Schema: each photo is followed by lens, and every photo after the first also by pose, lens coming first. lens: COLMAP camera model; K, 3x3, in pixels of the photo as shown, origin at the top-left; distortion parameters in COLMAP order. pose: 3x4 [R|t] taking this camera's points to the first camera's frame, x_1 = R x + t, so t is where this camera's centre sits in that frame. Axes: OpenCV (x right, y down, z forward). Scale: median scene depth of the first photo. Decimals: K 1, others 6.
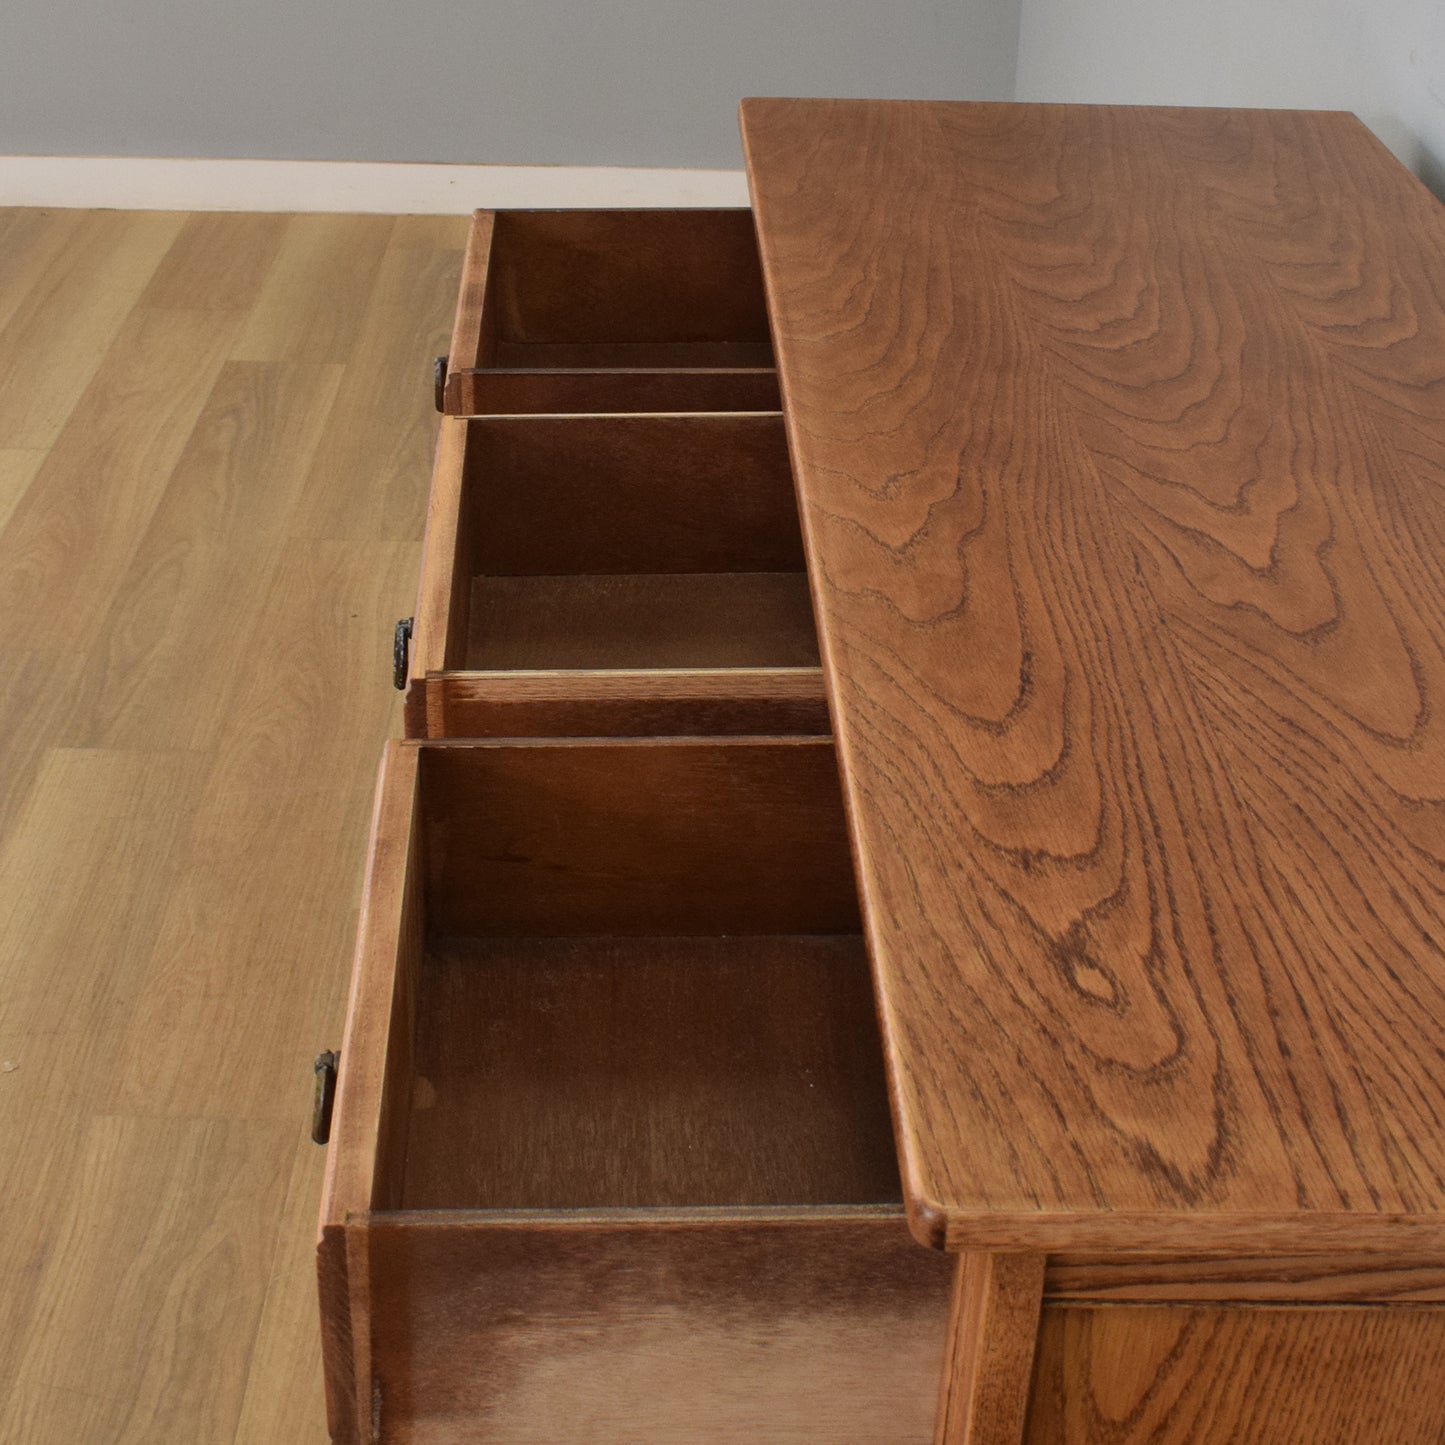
lens RADIAL K [[2525.2, 0, 720.1], [0, 2525.2, 654.2], [0, 0, 1]] dist [-0.092167, -0.144059]
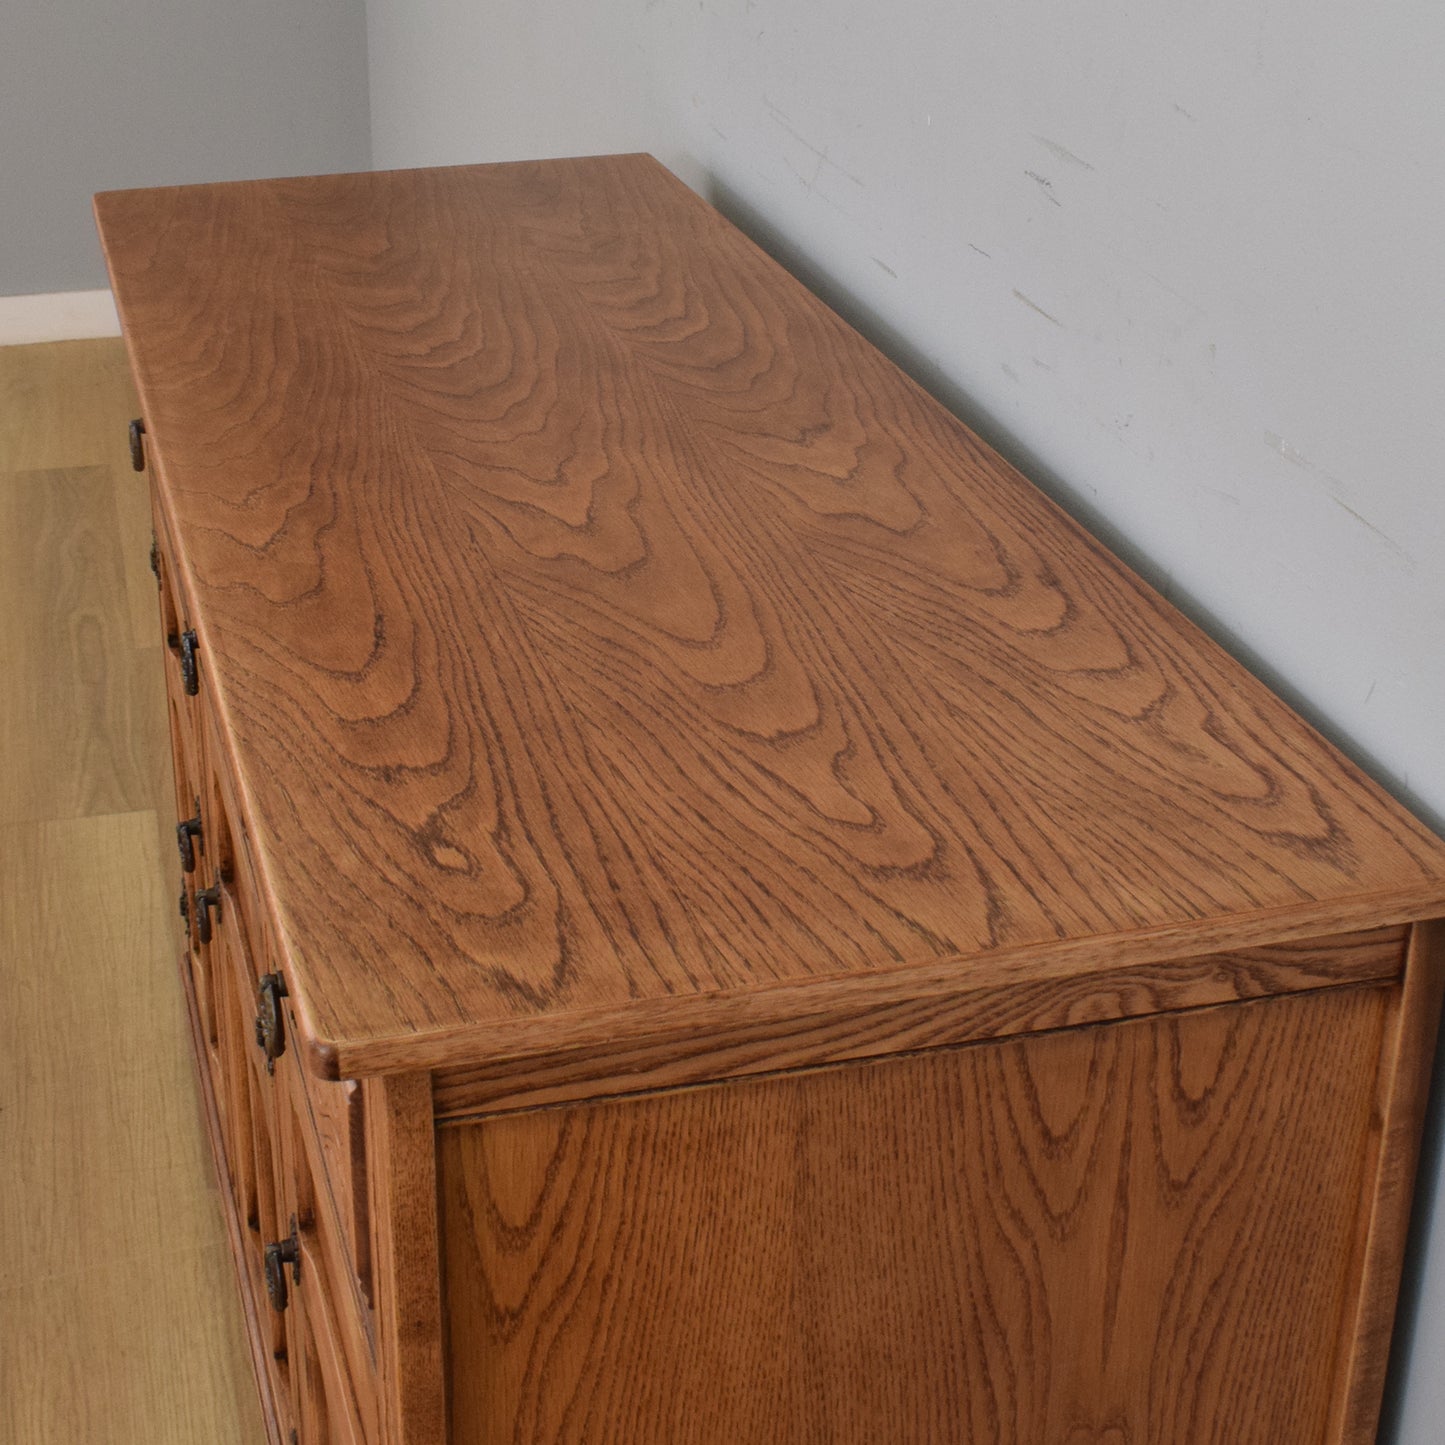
lens RADIAL K [[2525.2, 0, 720.1], [0, 2525.2, 654.2], [0, 0, 1]] dist [-0.092167, -0.144059]
pose [[0.969602, -0.121645, 0.212308, 0.030604], [0.132713, 0.990401, -0.038628, 0.091477], [-0.205571, 0.065630, 0.976439, -0.159970]]
